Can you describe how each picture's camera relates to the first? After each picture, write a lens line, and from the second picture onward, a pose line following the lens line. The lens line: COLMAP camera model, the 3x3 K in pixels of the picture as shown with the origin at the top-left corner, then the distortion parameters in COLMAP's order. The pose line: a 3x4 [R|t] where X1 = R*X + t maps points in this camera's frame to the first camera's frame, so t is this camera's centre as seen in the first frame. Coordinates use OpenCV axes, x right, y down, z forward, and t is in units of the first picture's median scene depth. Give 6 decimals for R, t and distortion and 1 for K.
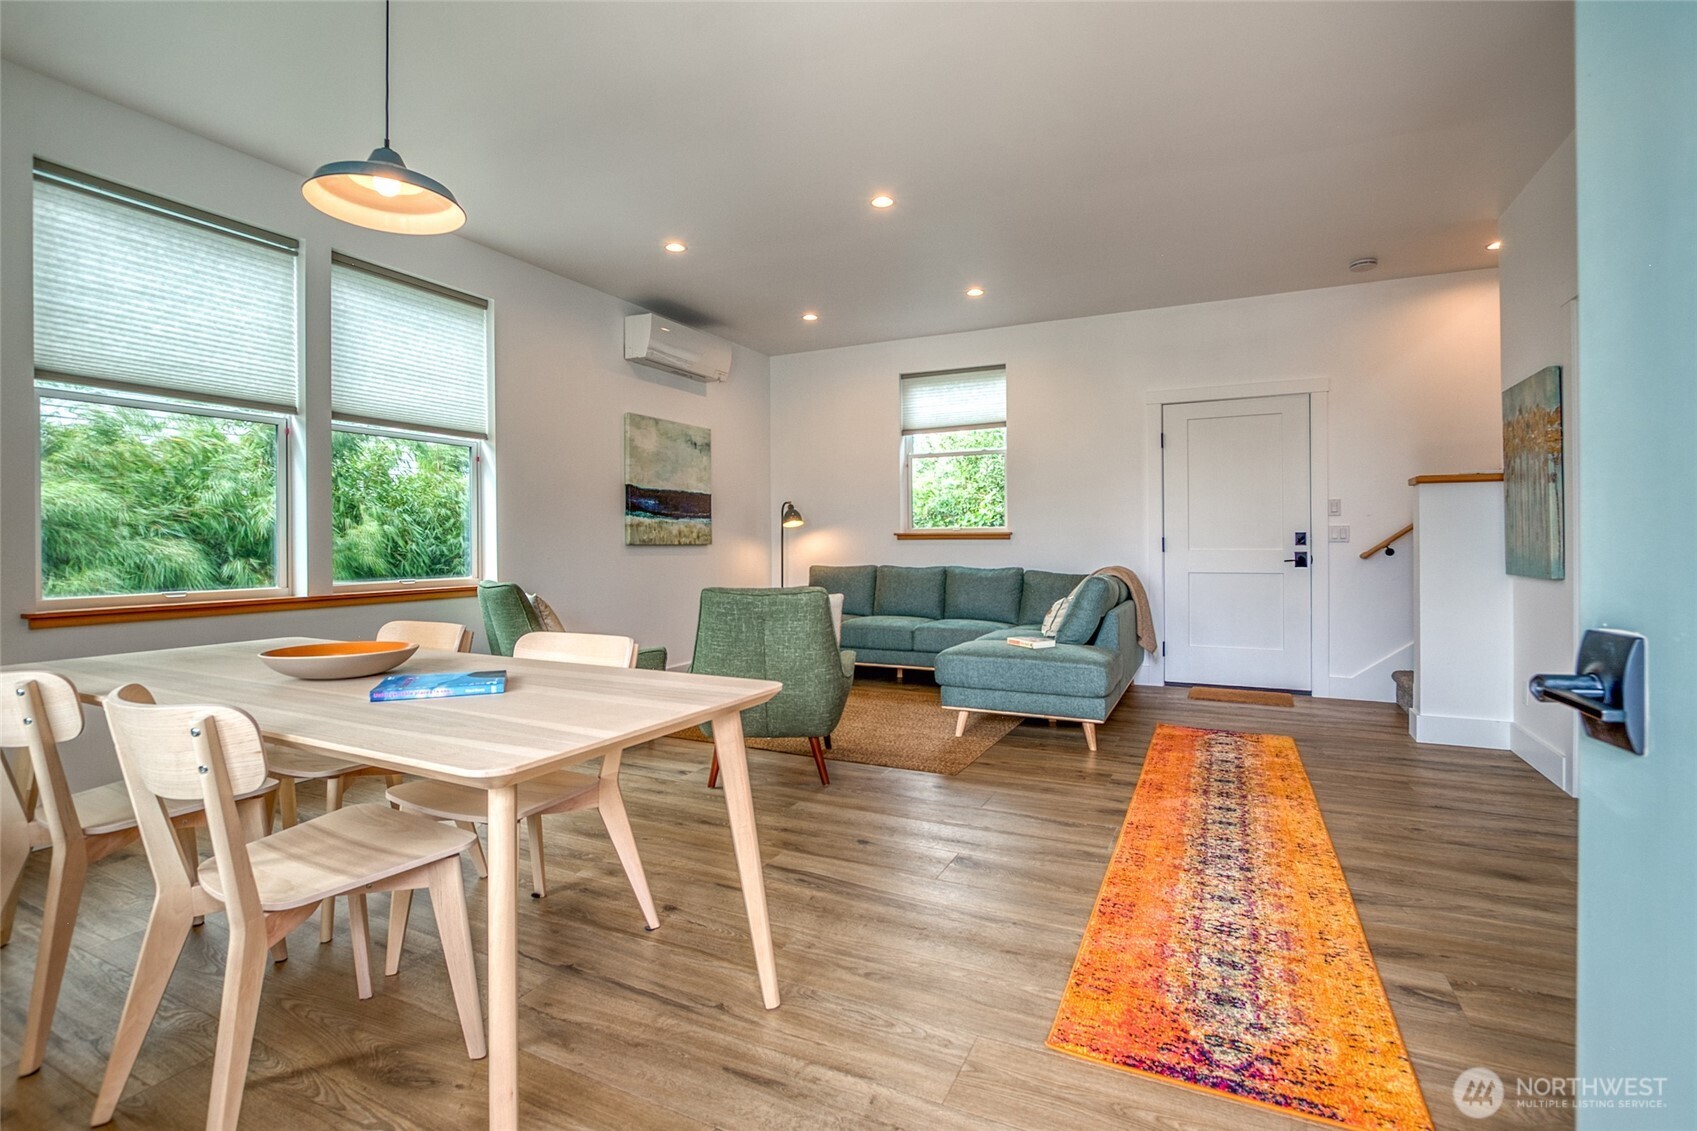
lens RADIAL K [[765.5, 0, 875.2], [0, 765.5, 529.6], [0, 0, 1]] dist [-0.023422, 0.005971]
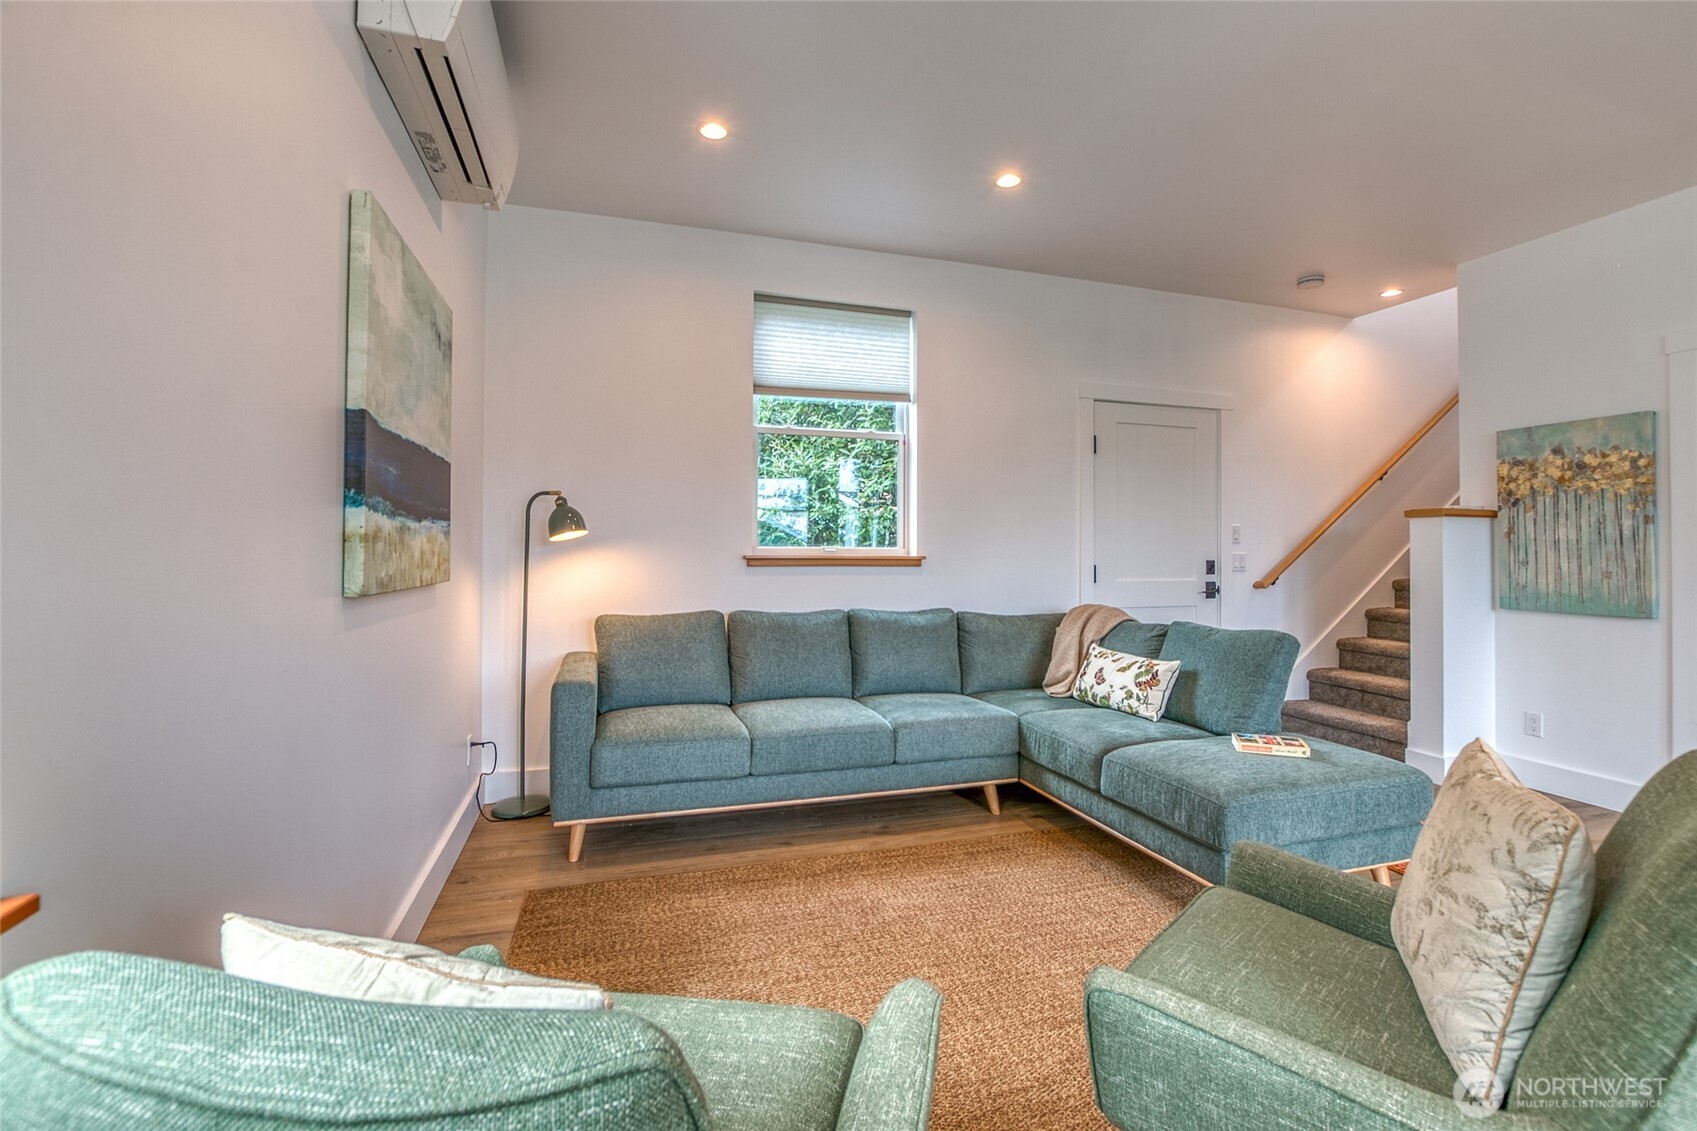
lens RADIAL K [[765.5, 0, 879.4], [0, 765.5, 532.9], [0, 0, 1]] dist [-0.023422, 0.005971]
pose [[0.717967, 0.026329, 0.695579, -0.364958], [-0.021692, 0.999645, -0.015449, -0.006595], [-0.695739, -0.003997, 0.718283, 0.569325]]
